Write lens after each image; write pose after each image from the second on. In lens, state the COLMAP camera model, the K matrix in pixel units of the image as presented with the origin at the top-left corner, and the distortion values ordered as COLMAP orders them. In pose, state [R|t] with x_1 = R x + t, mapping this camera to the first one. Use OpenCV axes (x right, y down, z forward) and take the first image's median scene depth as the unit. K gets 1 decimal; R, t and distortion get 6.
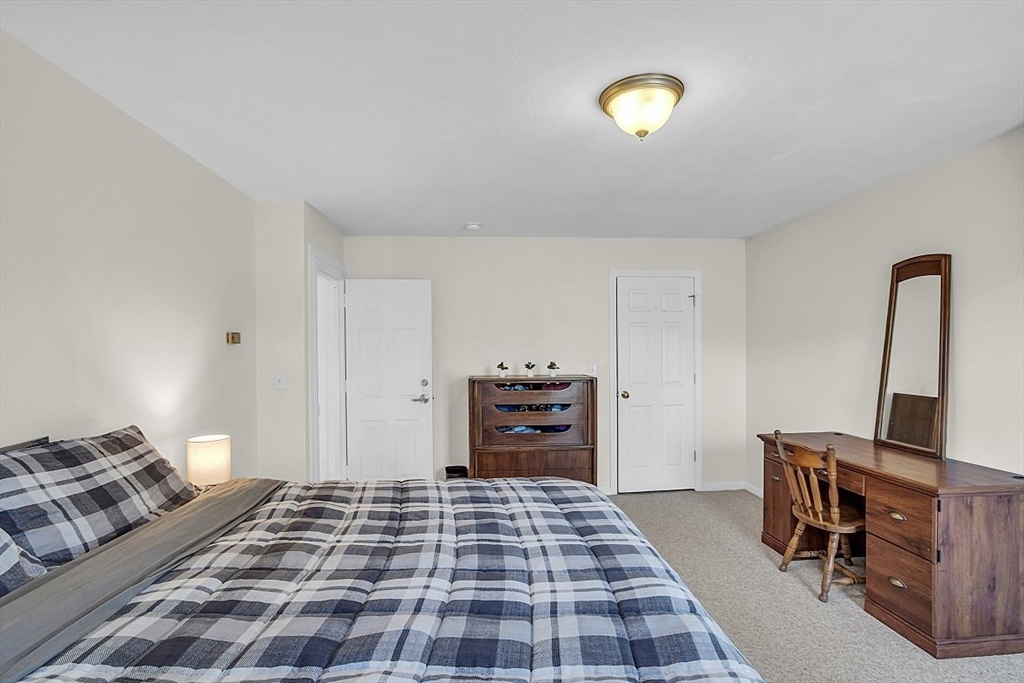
lens RADIAL K [[484.6, 0, 509.5], [0, 484.6, 353.9], [0, 0, 1]] dist [-0.001824, -0.000041]
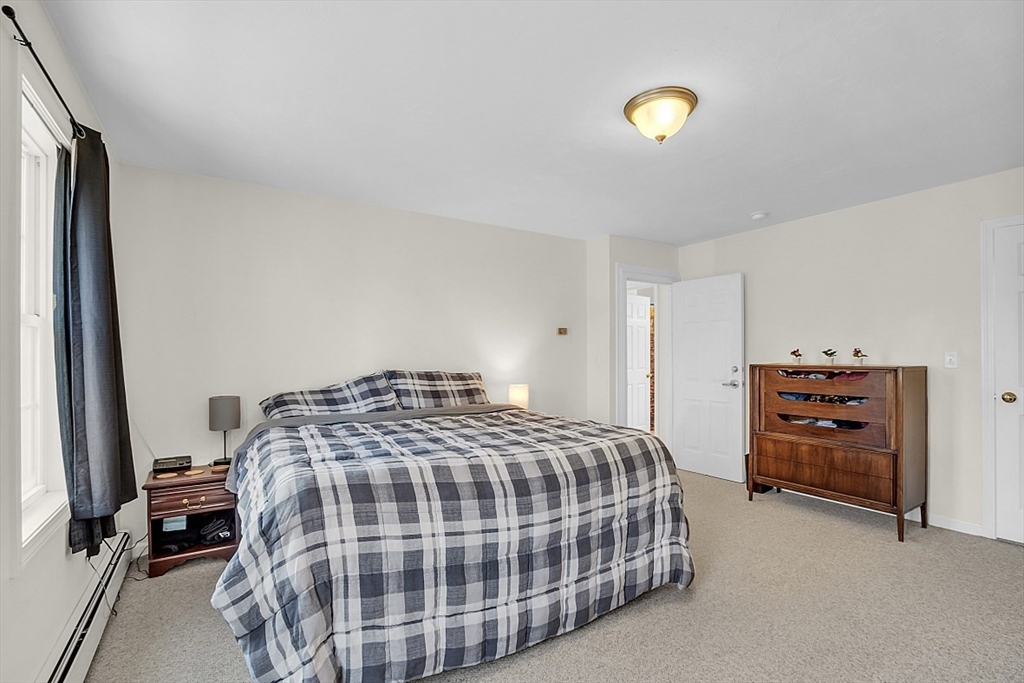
lens RADIAL K [[461.6, 0, 511.1], [0, 461.6, 353.1], [0, 0, 1]] dist [-0.020229, 0.000364]
pose [[0.480696, 0.000368, -0.876887, 0.513113], [-0.008890, 0.999951, -0.004454, 0.035082], [0.876842, 0.009937, 0.480676, 0.077696]]
